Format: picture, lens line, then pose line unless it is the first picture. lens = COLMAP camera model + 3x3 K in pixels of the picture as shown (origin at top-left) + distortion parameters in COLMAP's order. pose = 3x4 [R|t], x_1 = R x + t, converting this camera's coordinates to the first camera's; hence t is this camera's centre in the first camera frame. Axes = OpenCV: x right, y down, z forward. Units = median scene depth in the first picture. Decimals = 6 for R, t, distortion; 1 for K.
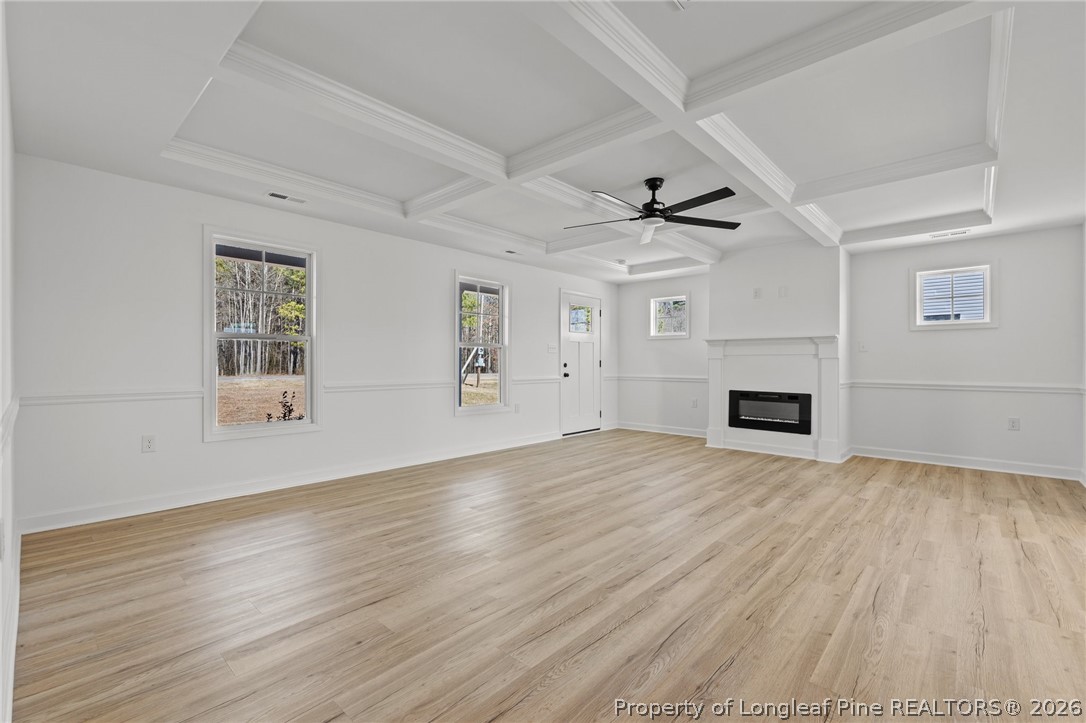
lens RADIAL K [[468.5, 0, 542.7], [0, 468.5, 358.9], [0, 0, 1]] dist [0.003013, 0.000364]
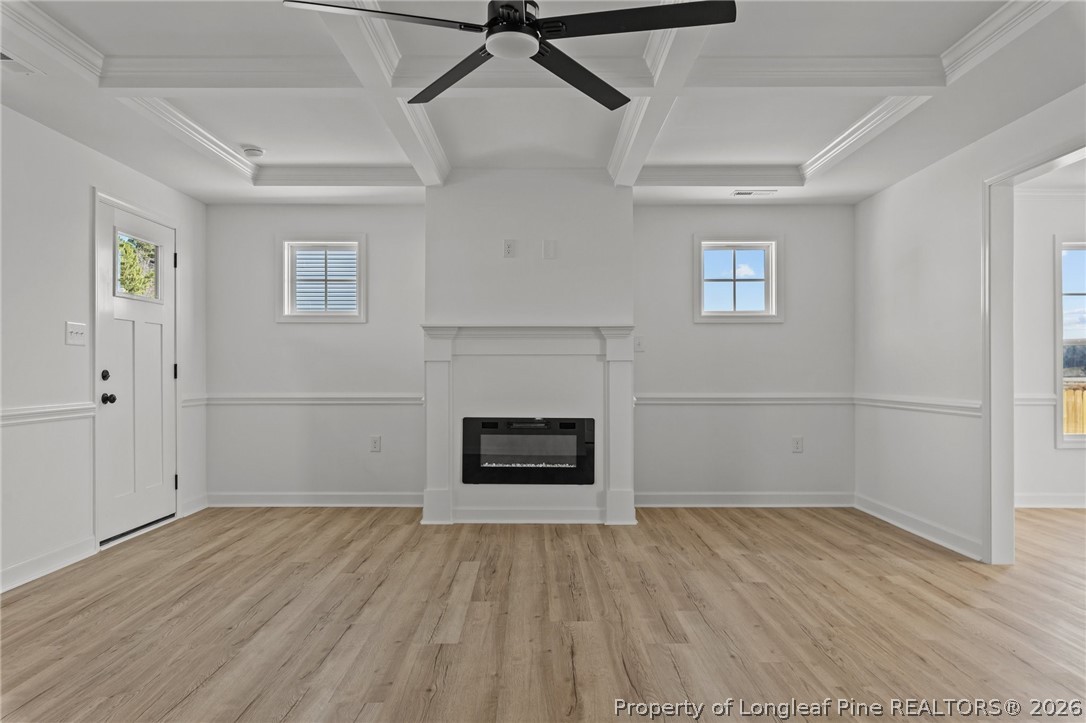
lens RADIAL K [[745.3, 0, 544.2], [0, 745.3, 366.7], [0, 0, 1]] dist [0.006000, -0.000632]
pose [[0.737730, -0.000141, 0.675096, -0.138001], [-0.003158, 0.999988, 0.003661, 0.002650], [-0.675089, -0.004833, 0.737721, 0.302909]]
